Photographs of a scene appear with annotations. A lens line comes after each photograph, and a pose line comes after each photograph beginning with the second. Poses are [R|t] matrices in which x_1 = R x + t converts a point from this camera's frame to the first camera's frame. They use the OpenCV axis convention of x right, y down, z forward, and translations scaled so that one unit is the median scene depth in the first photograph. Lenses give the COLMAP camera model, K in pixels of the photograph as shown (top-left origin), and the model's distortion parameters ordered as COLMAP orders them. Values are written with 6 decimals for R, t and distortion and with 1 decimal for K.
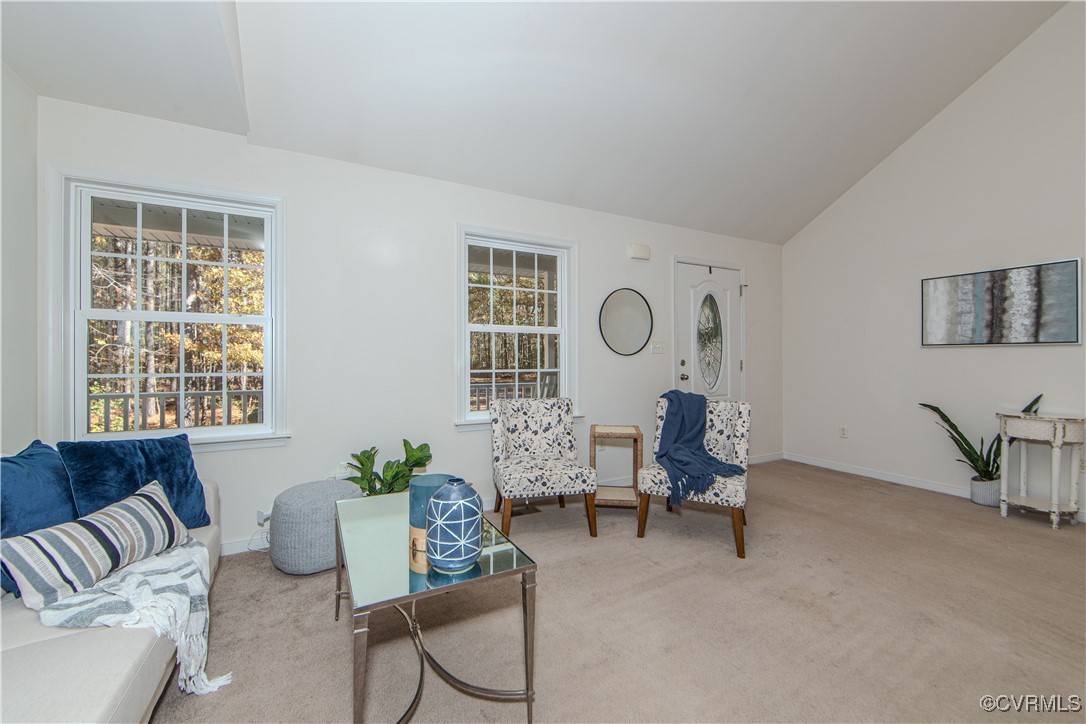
lens RADIAL K [[424.3, 0, 540.9], [0, 424.3, 358.8], [0, 0, 1]] dist [0.002955, -0.001568]
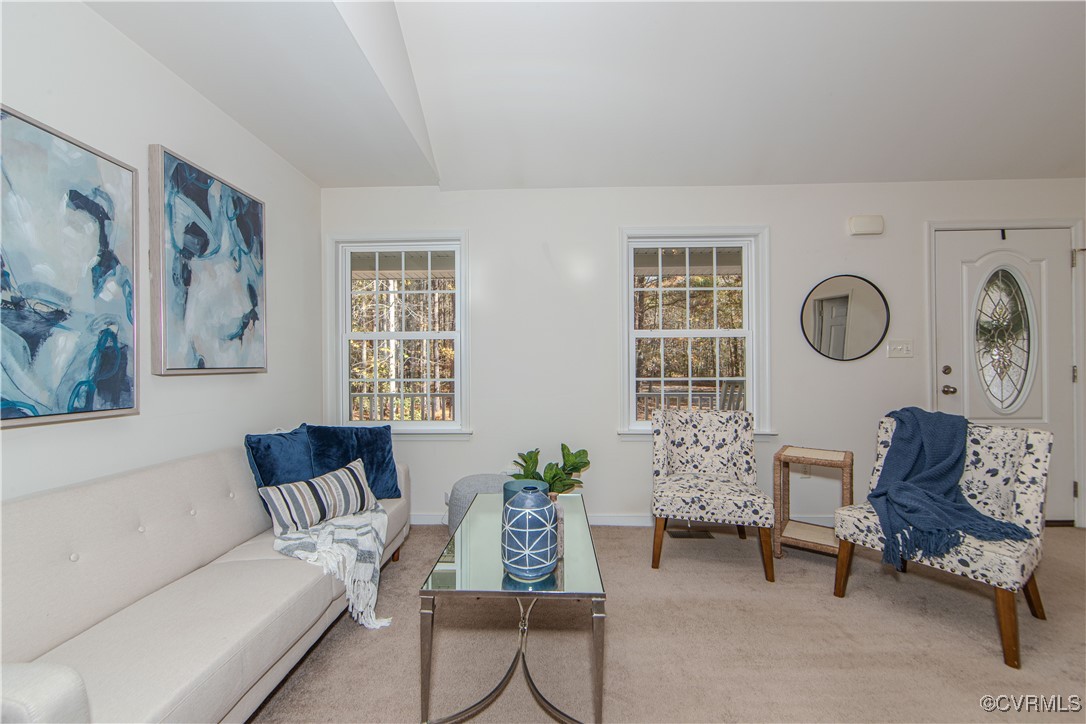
lens RADIAL K [[424.3, 0, 550.4], [0, 424.3, 368.7], [0, 0, 1]] dist [0.002955, -0.001568]
pose [[0.872490, -0.003373, -0.488620, 0.156784], [0.006138, 0.999973, 0.004059, 0.000721], [0.488593, -0.006540, 0.872487, 0.074476]]
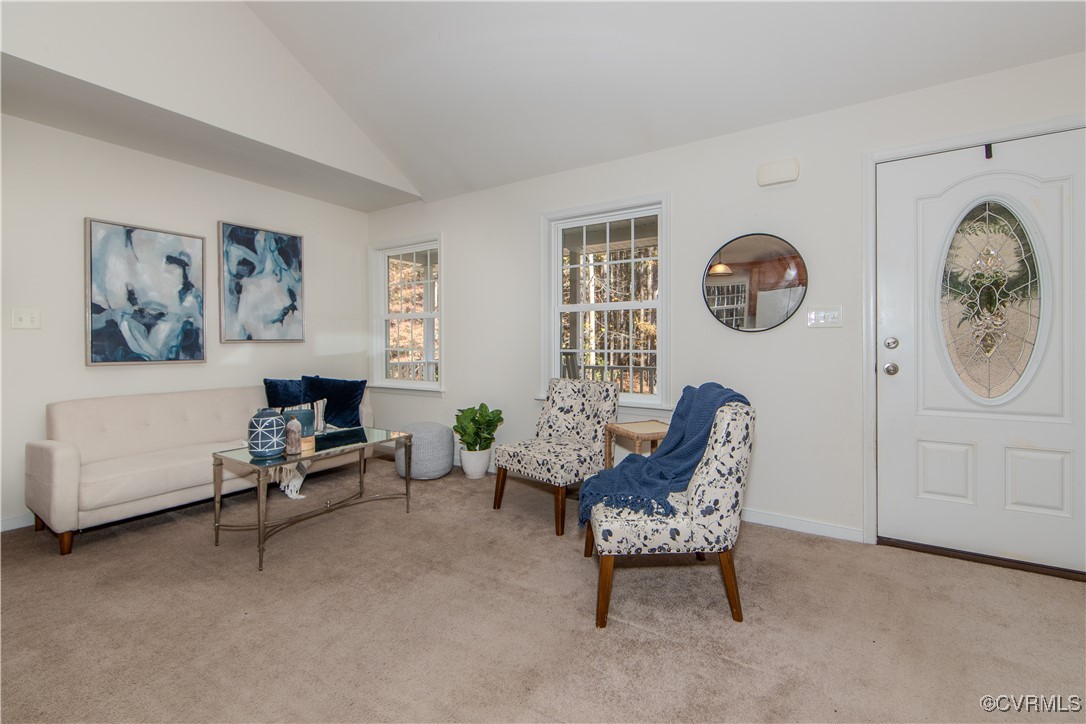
lens RADIAL K [[477.6, 0, 592.8], [0, 477.6, 345.3], [0, 0, 1]] dist [0.008220, 0.000832]
pose [[0.517066, 0.006660, -0.855920, 1.025019], [0.004296, 0.999937, 0.010376, 0.005295], [0.855935, -0.009042, 0.517005, 0.535286]]
